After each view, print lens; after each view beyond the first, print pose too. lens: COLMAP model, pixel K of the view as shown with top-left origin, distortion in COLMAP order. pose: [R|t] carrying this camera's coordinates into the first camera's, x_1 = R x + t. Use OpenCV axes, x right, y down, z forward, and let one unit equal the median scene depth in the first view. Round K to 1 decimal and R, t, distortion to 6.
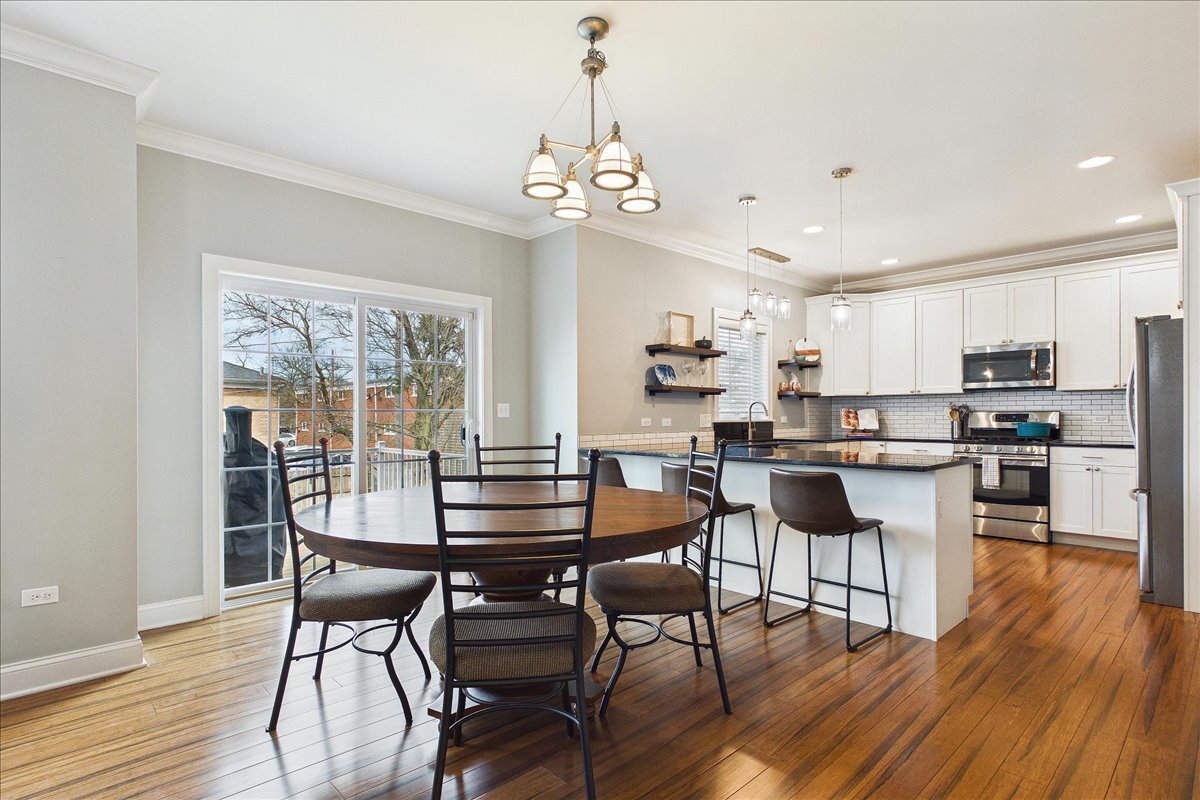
lens RADIAL K [[603.5, 0, 597.0], [0, 603.5, 418.3], [0, 0, 1]] dist [-0.000010, 0.000200]
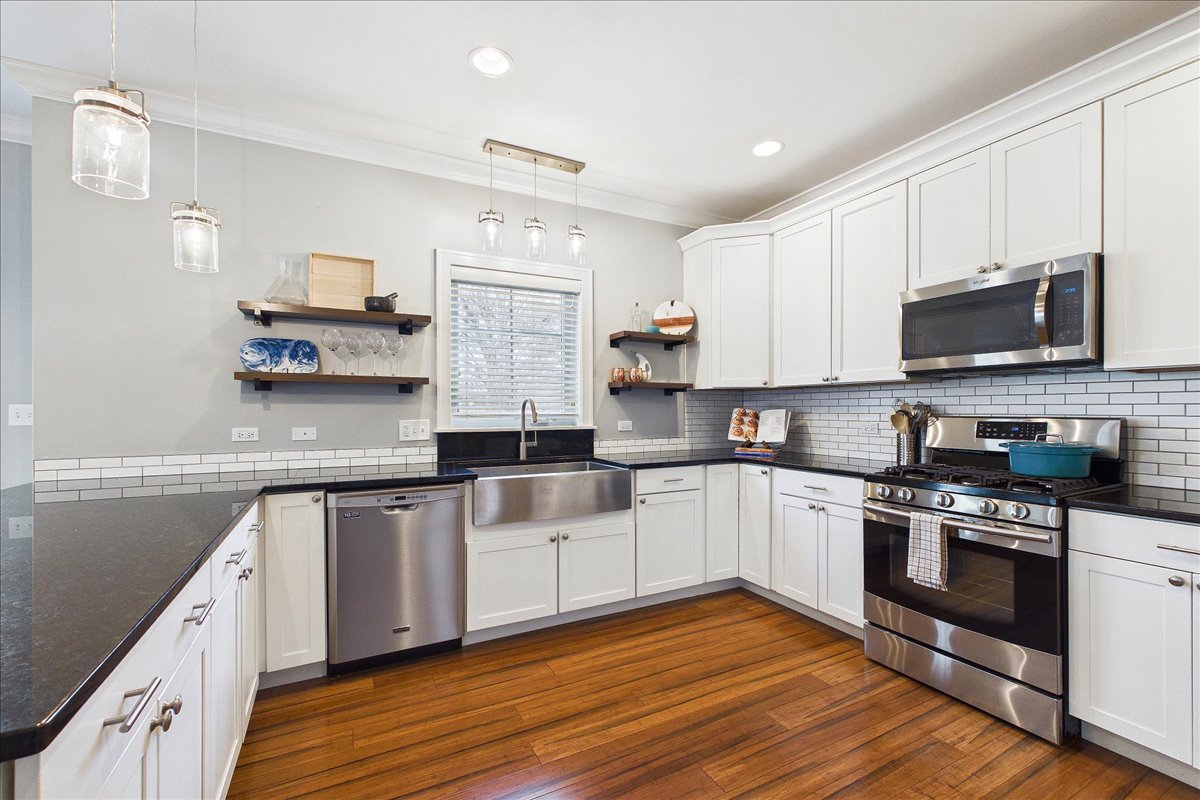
lens RADIAL K [[506.0, 0, 593.5], [0, 506.0, 411.3], [0, 0, 1]] dist [-0.003340, -0.000231]
pose [[0.960628, 0.002558, -0.277828, 0.474377], [-0.002292, 0.999997, 0.001281, -0.015532], [0.277830, -0.000594, 0.960630, 0.517772]]
